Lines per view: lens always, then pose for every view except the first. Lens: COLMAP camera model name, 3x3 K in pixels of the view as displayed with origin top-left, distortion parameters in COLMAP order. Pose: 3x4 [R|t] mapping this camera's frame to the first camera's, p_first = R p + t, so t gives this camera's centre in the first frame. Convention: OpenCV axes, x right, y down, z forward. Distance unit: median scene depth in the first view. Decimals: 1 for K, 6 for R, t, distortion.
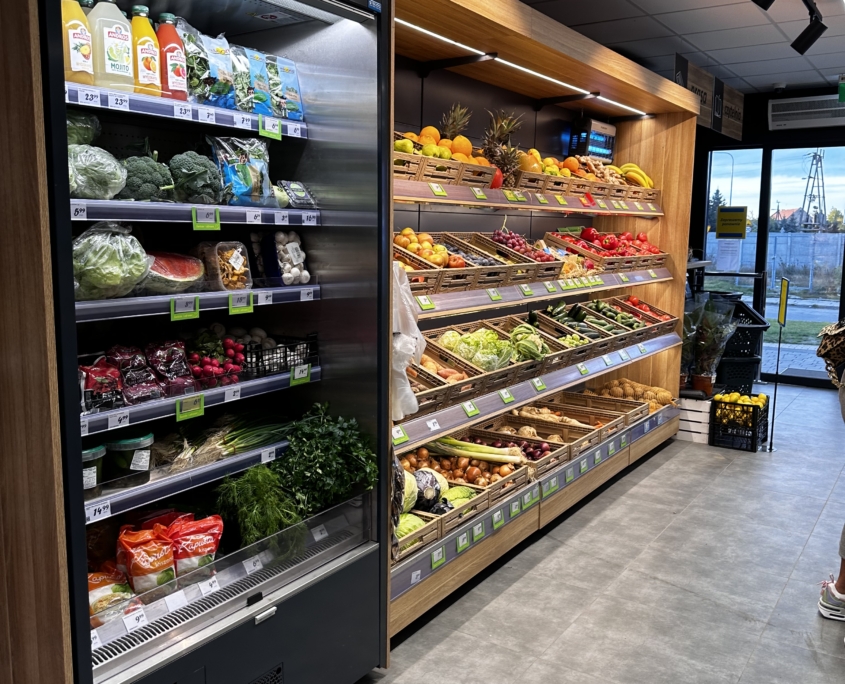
lens RADIAL K [[796.0, 0, 421.5], [0, 796.0, 342.4], [0, 0, 1]] dist [-0.021178, 0.000000]
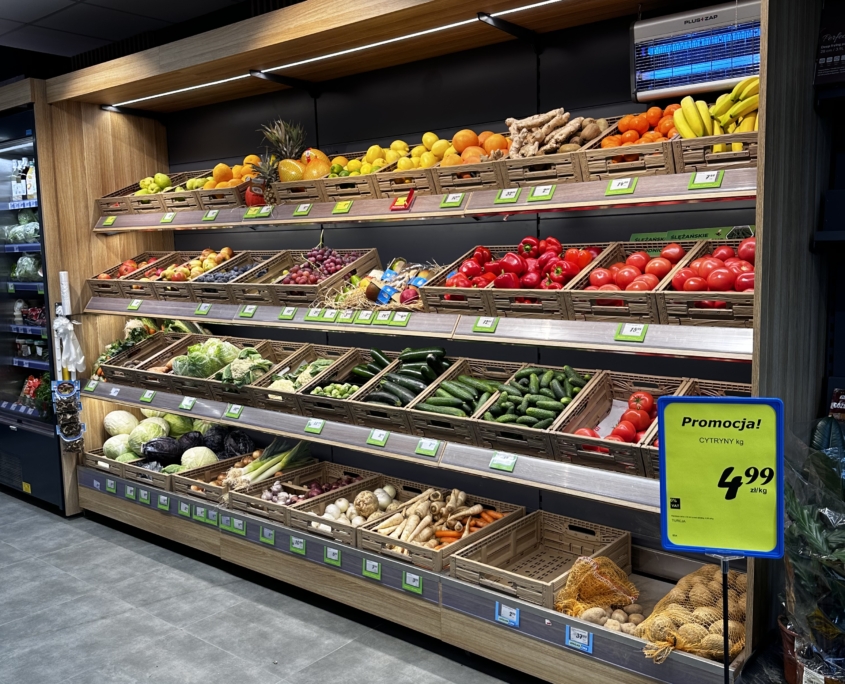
lens RADIAL K [[796.0, 0, 421.9], [0, 796.0, 341.3], [0, 0, 1]] dist [-0.021178, 0.000000]
pose [[-0.091067, 0.093988, -0.991400, 1.088521], [-0.138070, 0.984730, 0.106039, -0.165575], [0.986227, 0.146539, -0.076700, 1.312296]]
